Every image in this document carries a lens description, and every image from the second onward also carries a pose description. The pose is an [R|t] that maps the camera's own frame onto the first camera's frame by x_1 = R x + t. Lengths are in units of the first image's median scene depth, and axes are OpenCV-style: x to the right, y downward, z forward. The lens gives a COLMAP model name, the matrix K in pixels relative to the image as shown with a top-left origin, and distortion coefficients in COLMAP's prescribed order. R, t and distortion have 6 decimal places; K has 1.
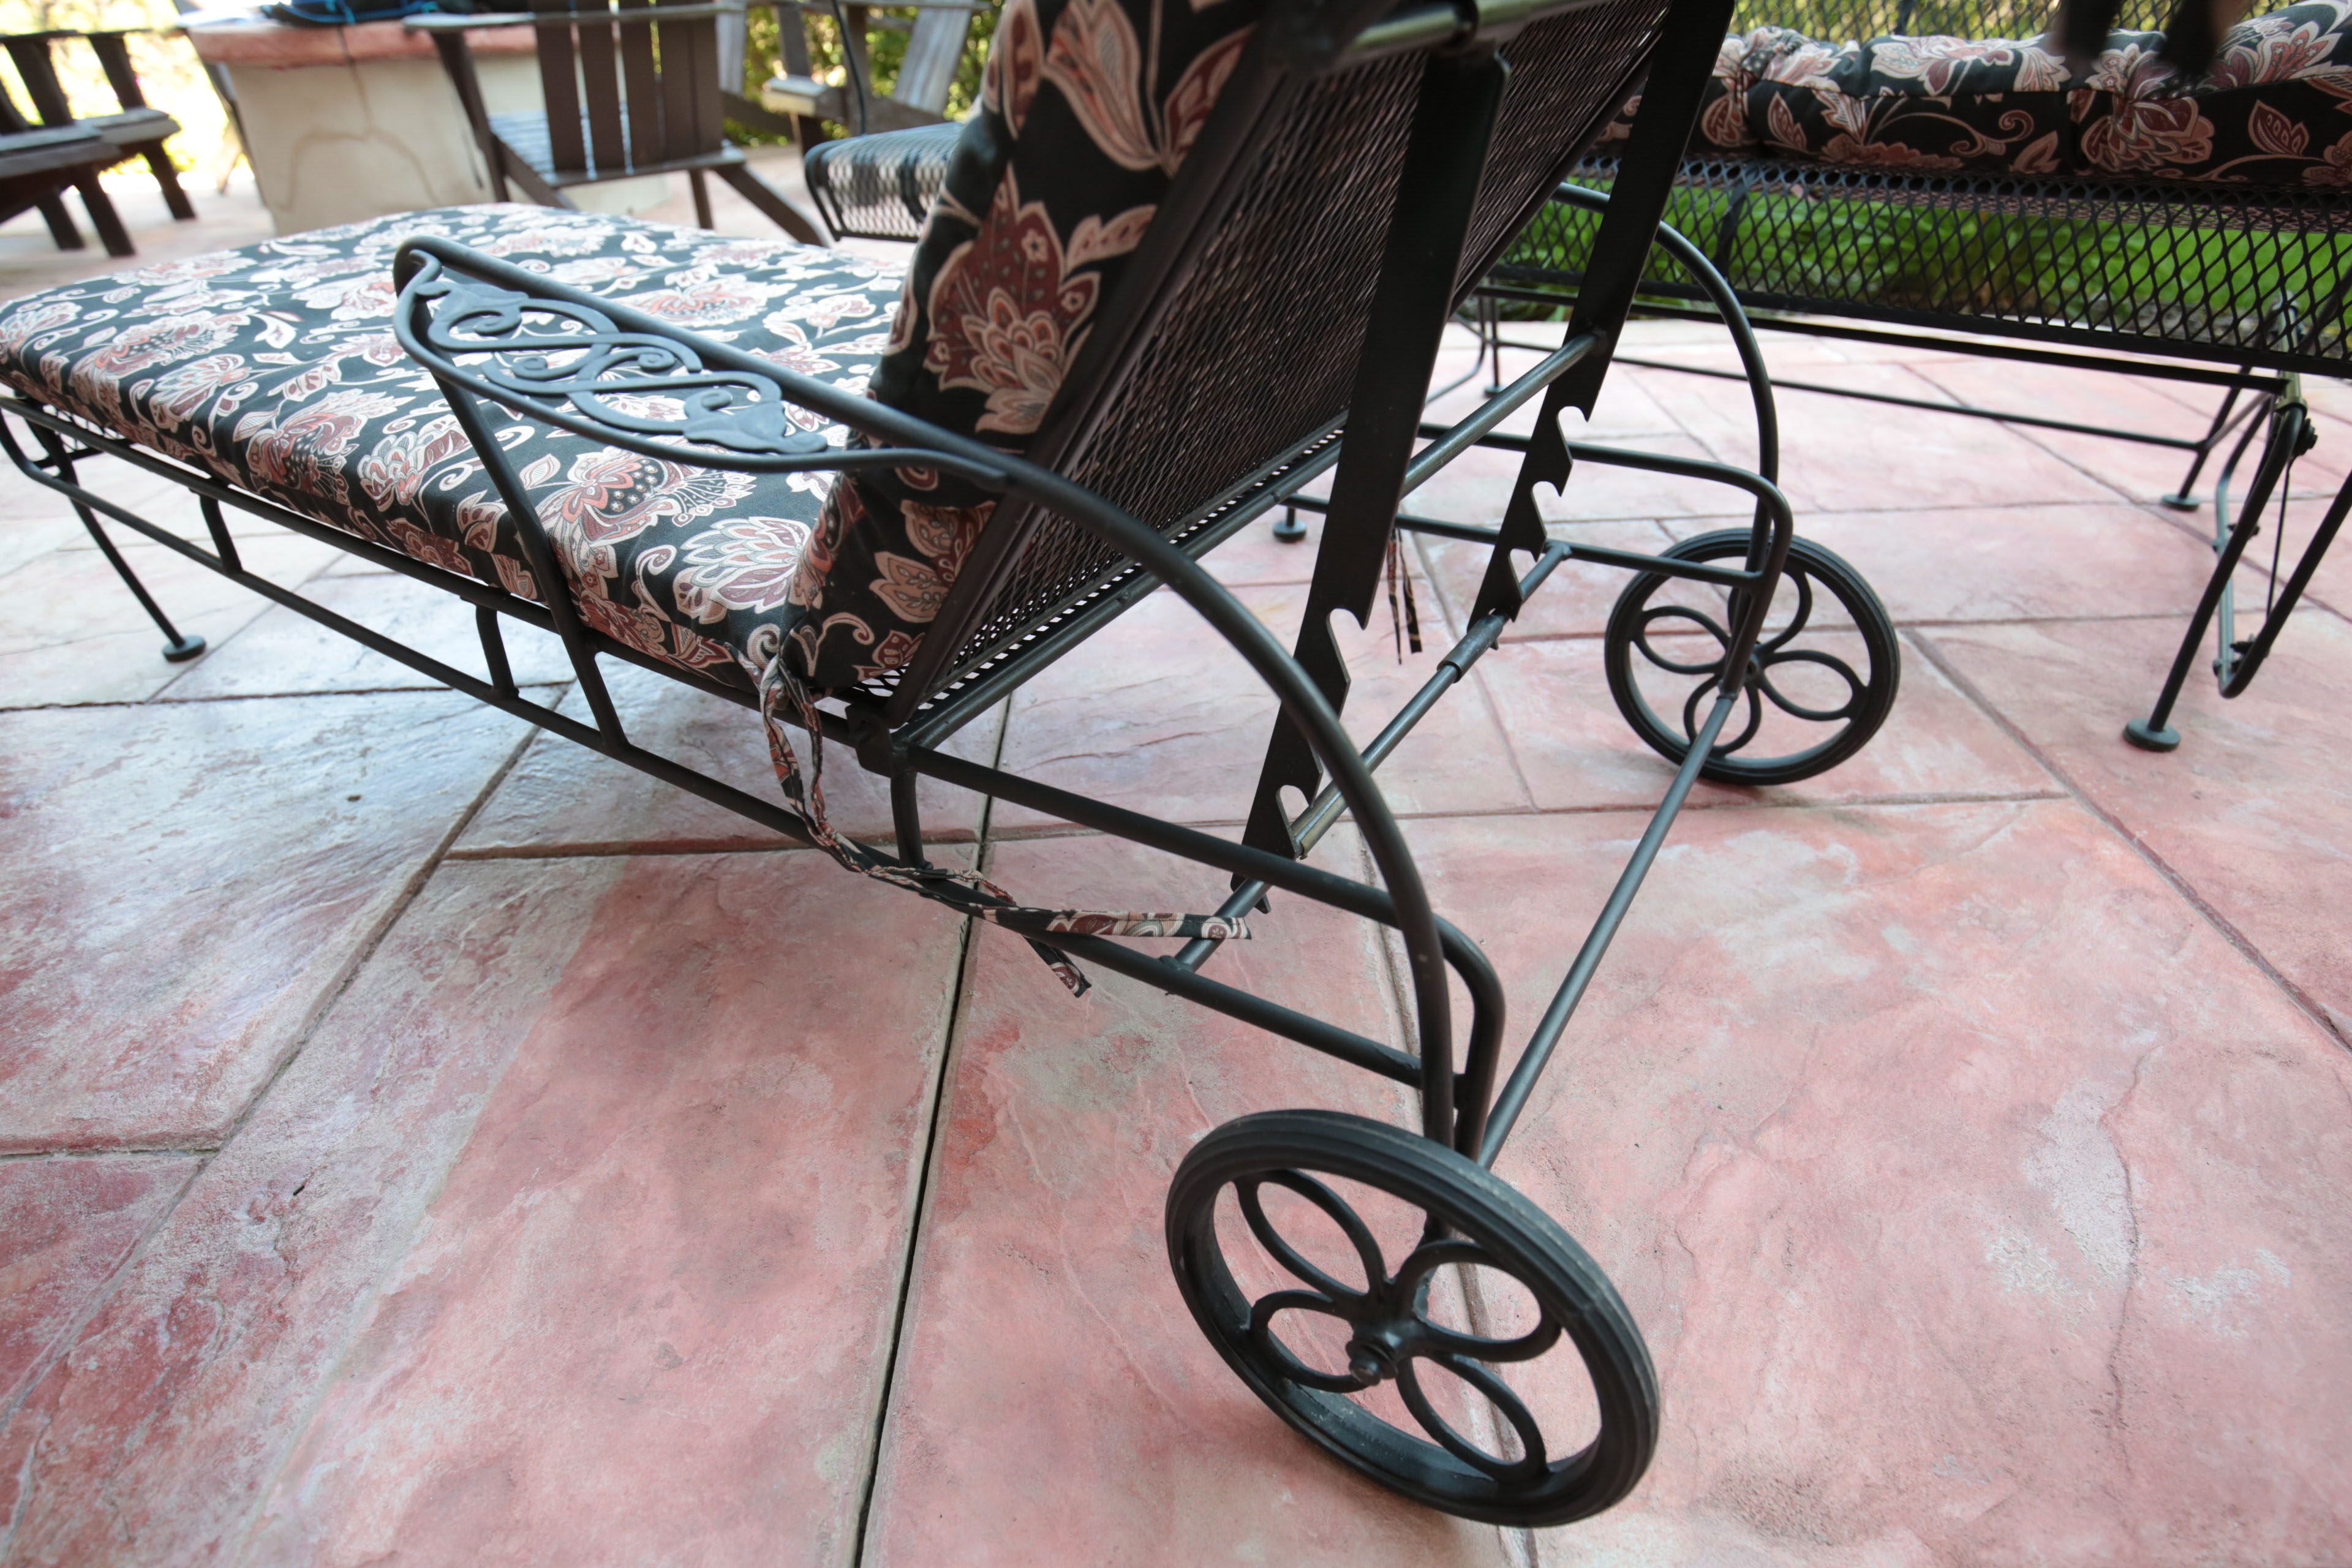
lens RADIAL K [[1339.5, 0, 1151.8], [0, 1339.5, 783.9], [0, 0, 1]] dist [-0.032581, 0.015343]
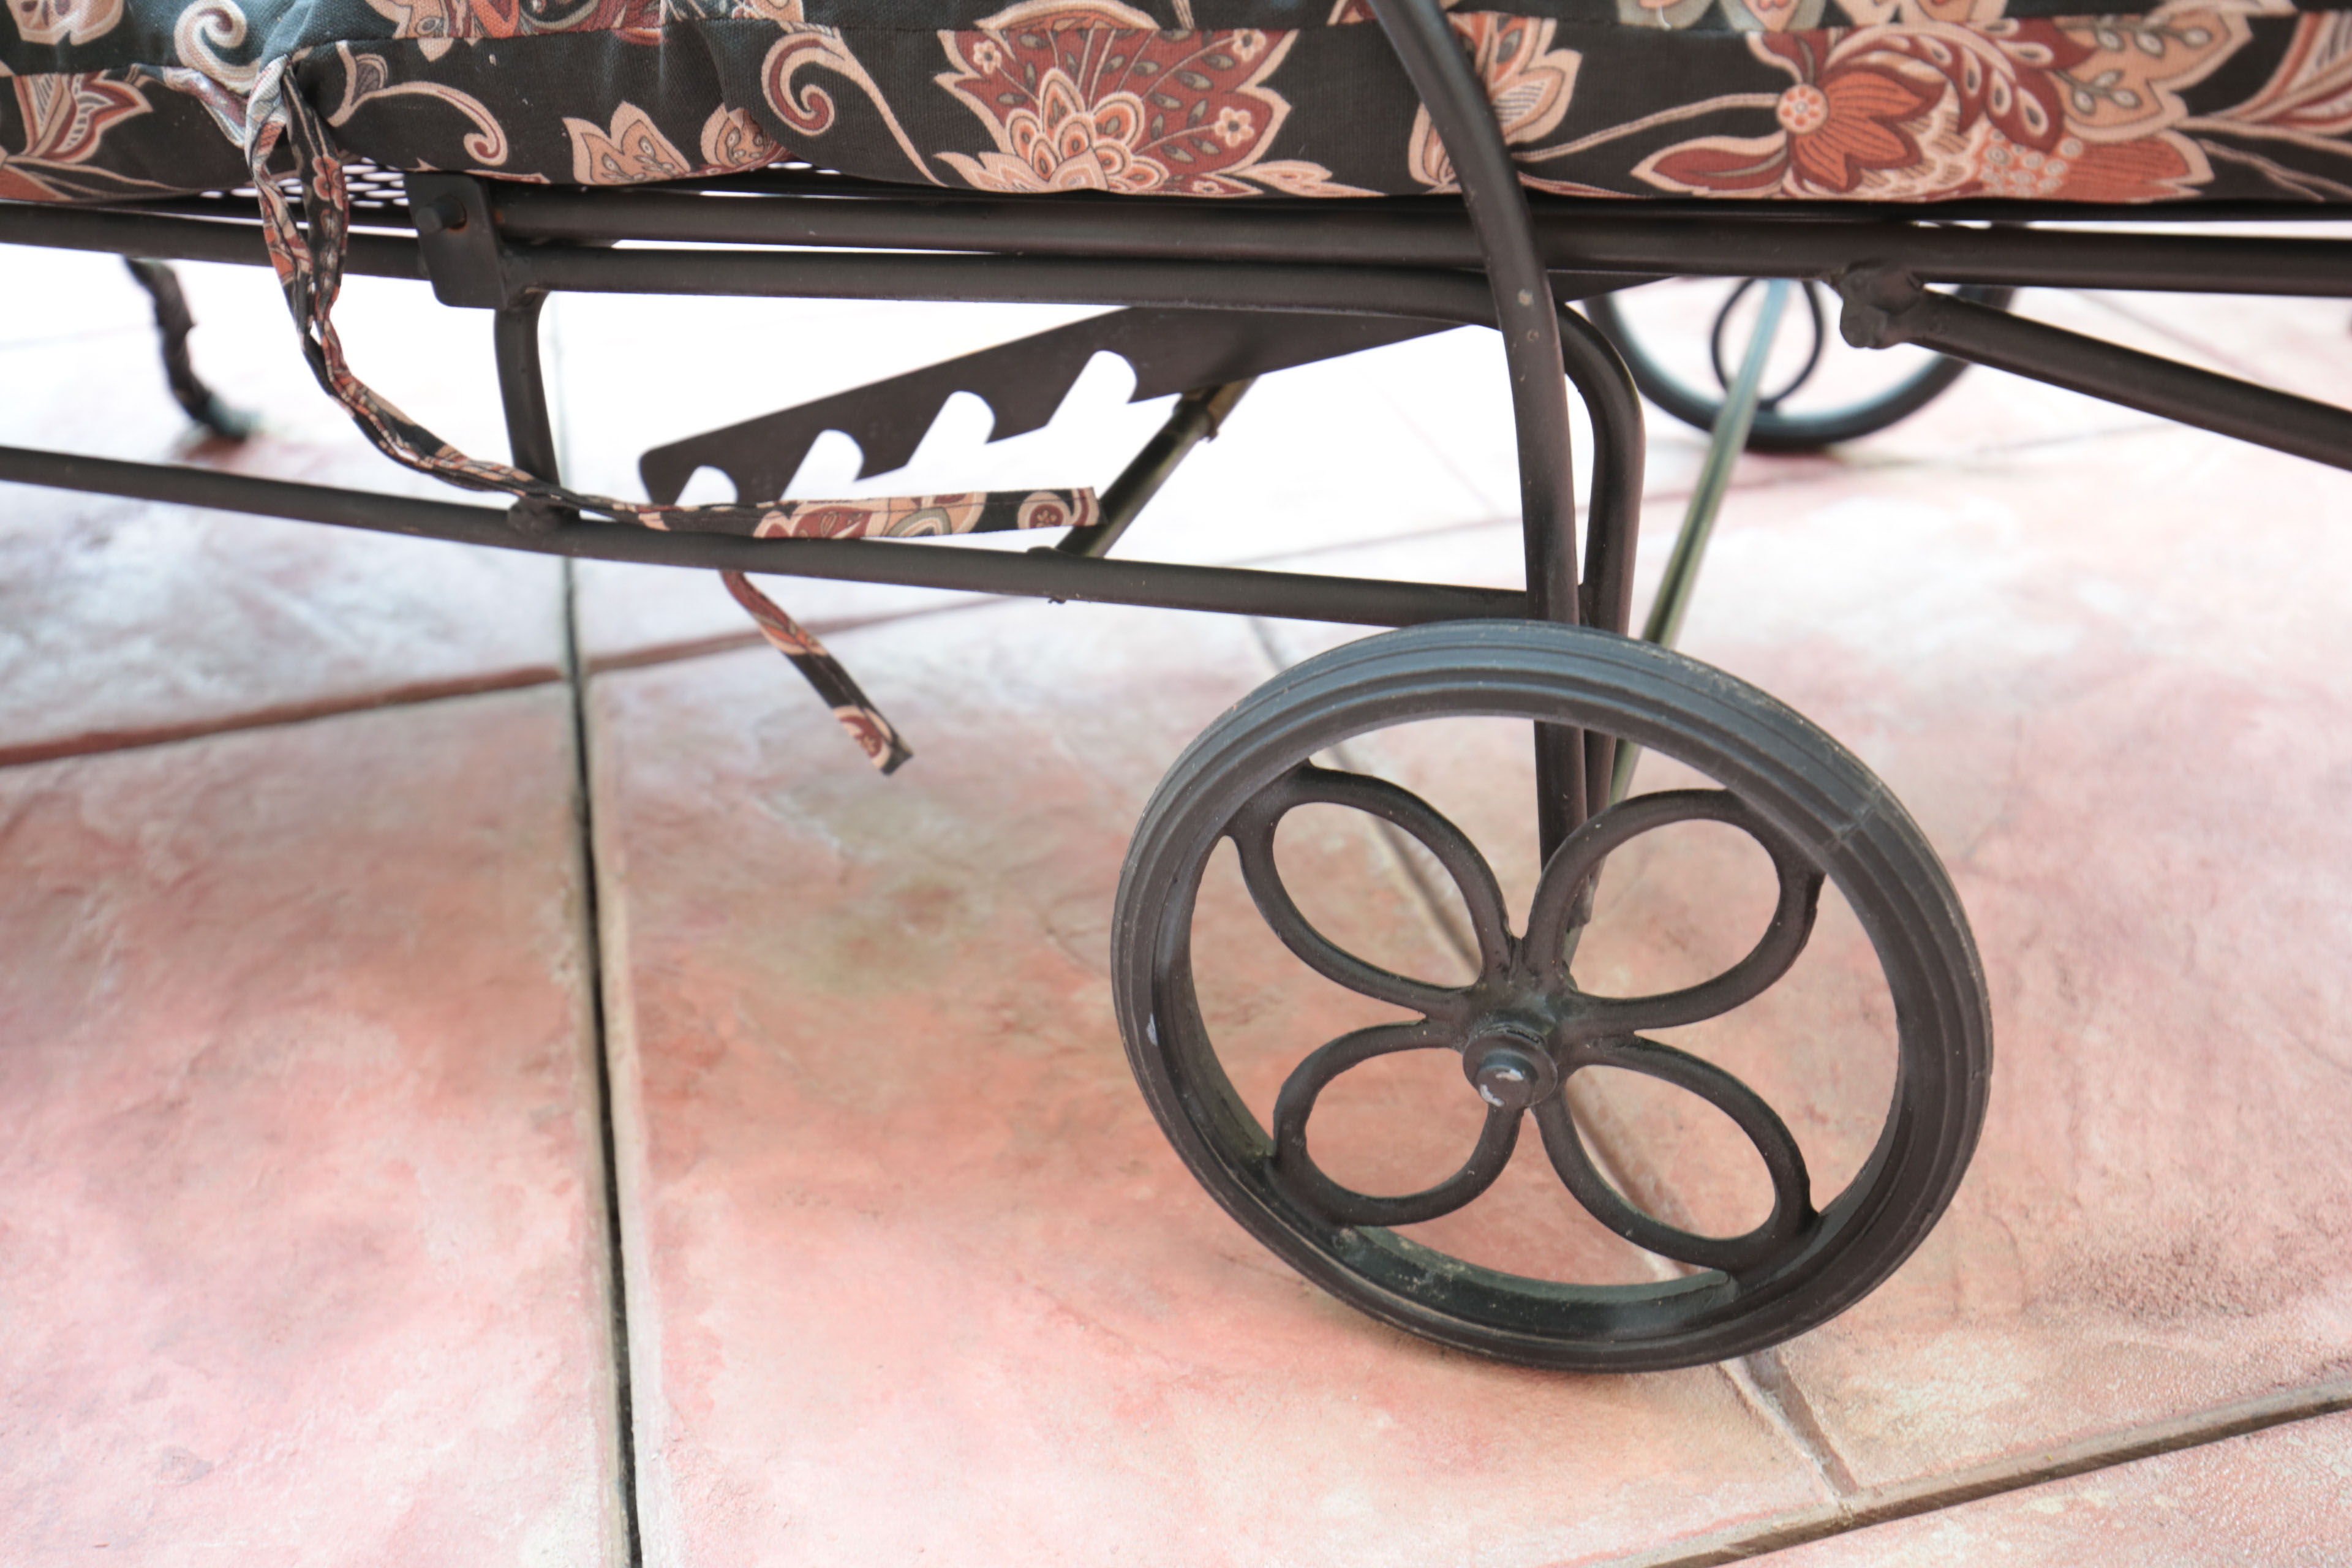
lens RADIAL K [[2345.9, 0, 1176.0], [0, 2345.9, 784.0], [0, 0, 1]] dist [0.037305, 0.008125]
pose [[0.970355, -0.127898, 0.205070, -0.111206], [0.141096, 0.988680, -0.051022, 0.209799], [-0.196223, 0.078444, 0.977417, -0.001039]]
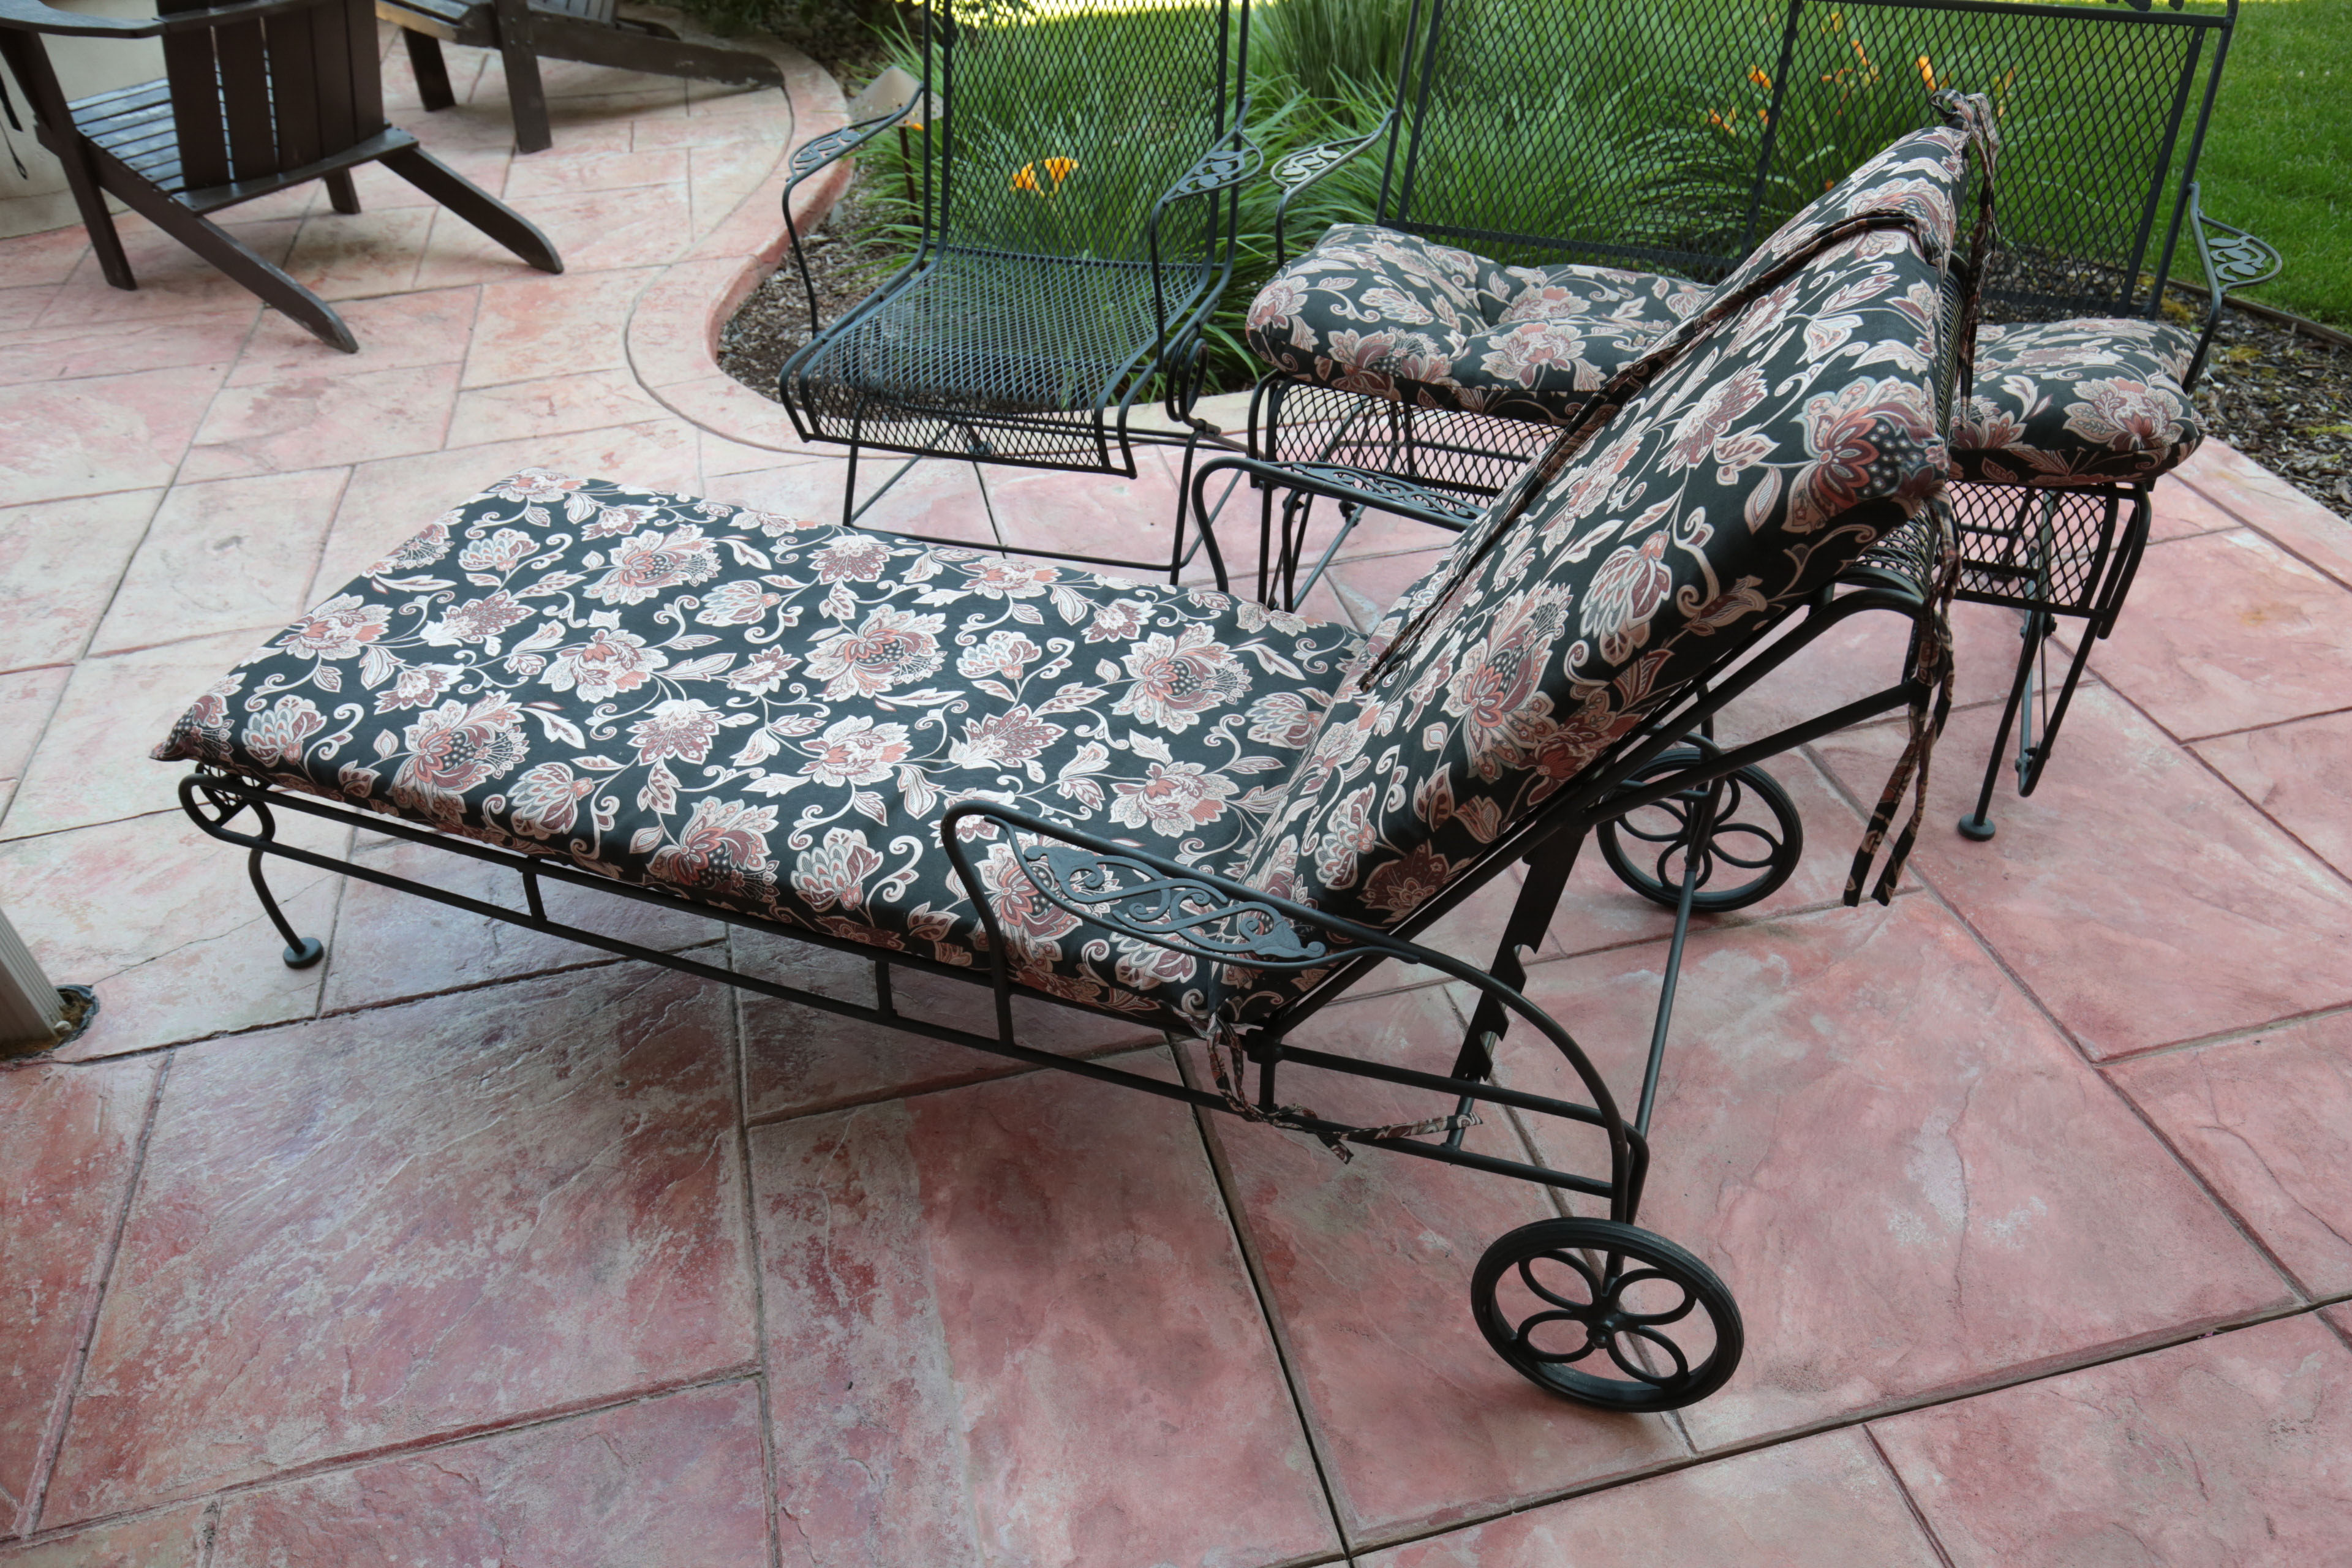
lens RADIAL K [[1918.5, 0, 1178.3], [0, 1918.5, 813.9], [0, 0, 1]] dist [0.034154, -0.007902]
pose [[0.971929, -0.137016, 0.191260, -0.547519], [0.124912, 0.989402, 0.074026, -0.386326], [-0.199376, -0.048057, 0.978744, -1.012319]]
